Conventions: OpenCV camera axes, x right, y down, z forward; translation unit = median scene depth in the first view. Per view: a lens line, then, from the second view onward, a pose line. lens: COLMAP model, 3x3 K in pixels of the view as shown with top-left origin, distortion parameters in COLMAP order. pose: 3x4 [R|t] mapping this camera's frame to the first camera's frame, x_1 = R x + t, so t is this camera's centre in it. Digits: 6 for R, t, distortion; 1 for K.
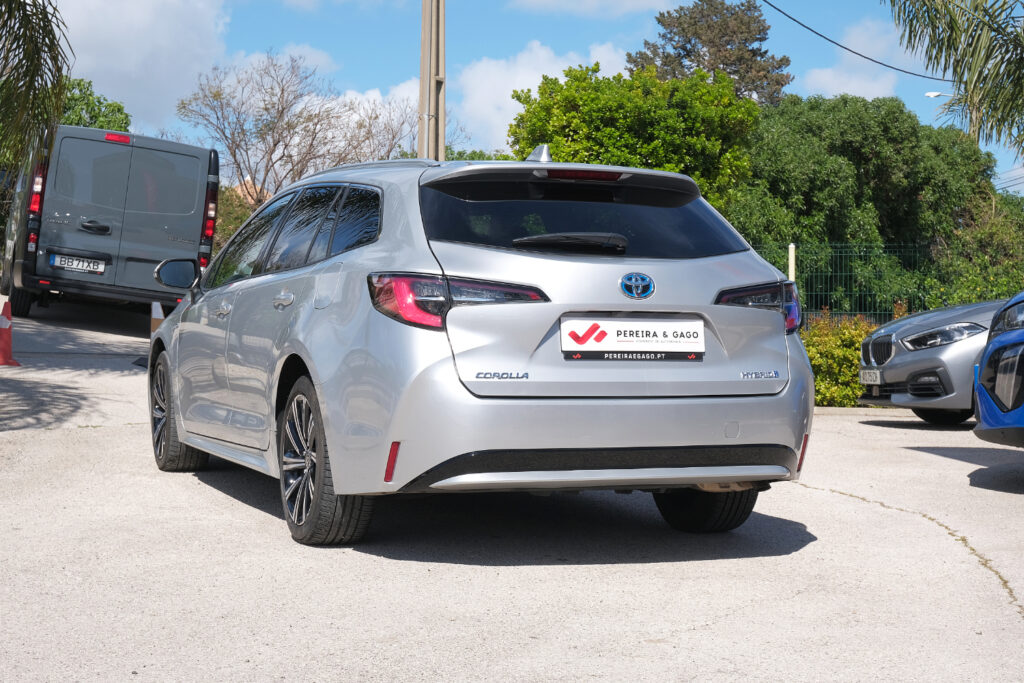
lens RADIAL K [[1747.8, 0, 512.0], [0, 1747.8, 341.5], [0, 0, 1]] dist [-0.048203, 0.269533]
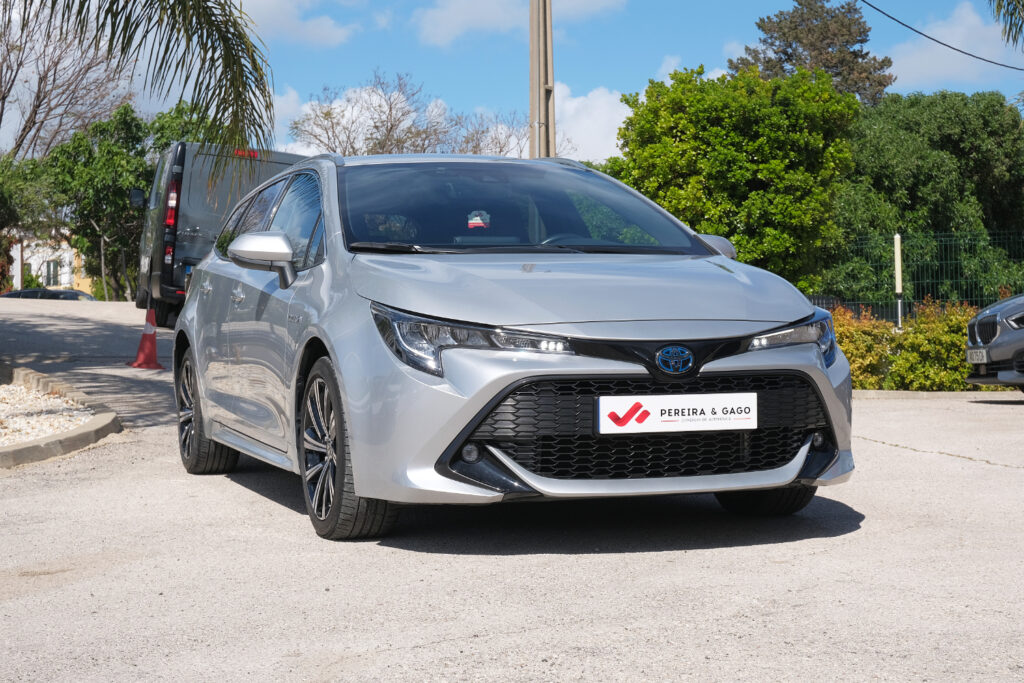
lens RADIAL K [[1729.6, 0, 512.0], [0, 1729.6, 341.5], [0, 0, 1]] dist [-0.017569, 0.000799]
pose [[0.997652, -0.027499, -0.062720, -0.003835], [0.027109, 0.999608, -0.007064, 0.008508], [0.062890, 0.005347, 0.998006, -0.029427]]
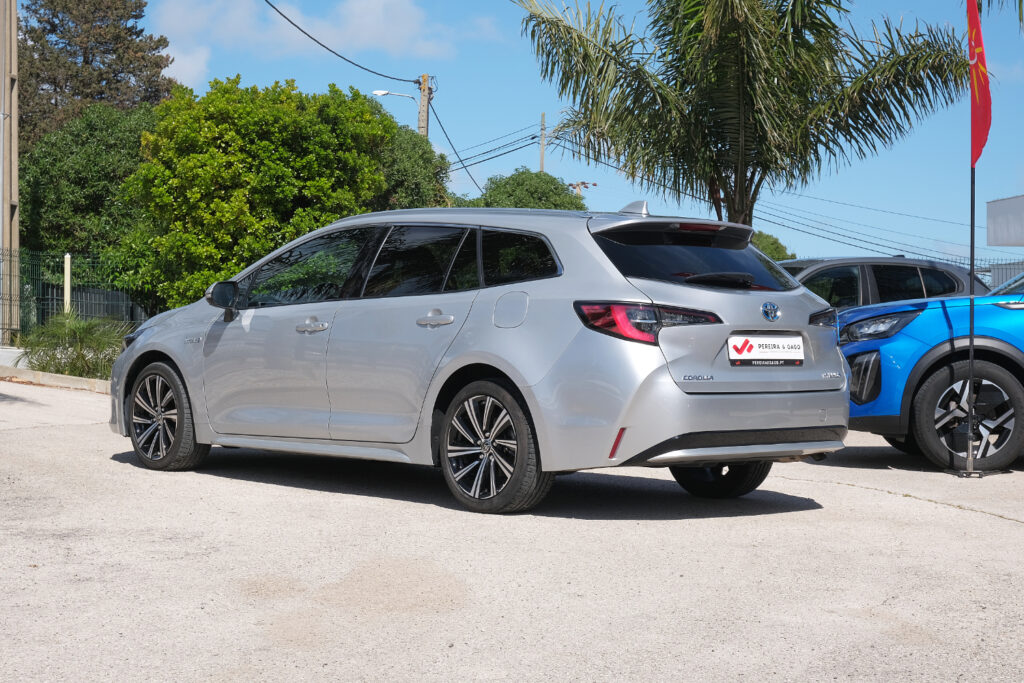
lens RADIAL K [[1960.1, 0, 510.8], [0, 1960.1, 361.2], [0, 0, 1]] dist [-0.078346, -0.200923]
pose [[0.935091, -0.008571, 0.354305, -0.212287], [0.006135, 0.999949, 0.007997, -0.002041], [-0.354355, -0.005305, 0.935096, -0.117404]]
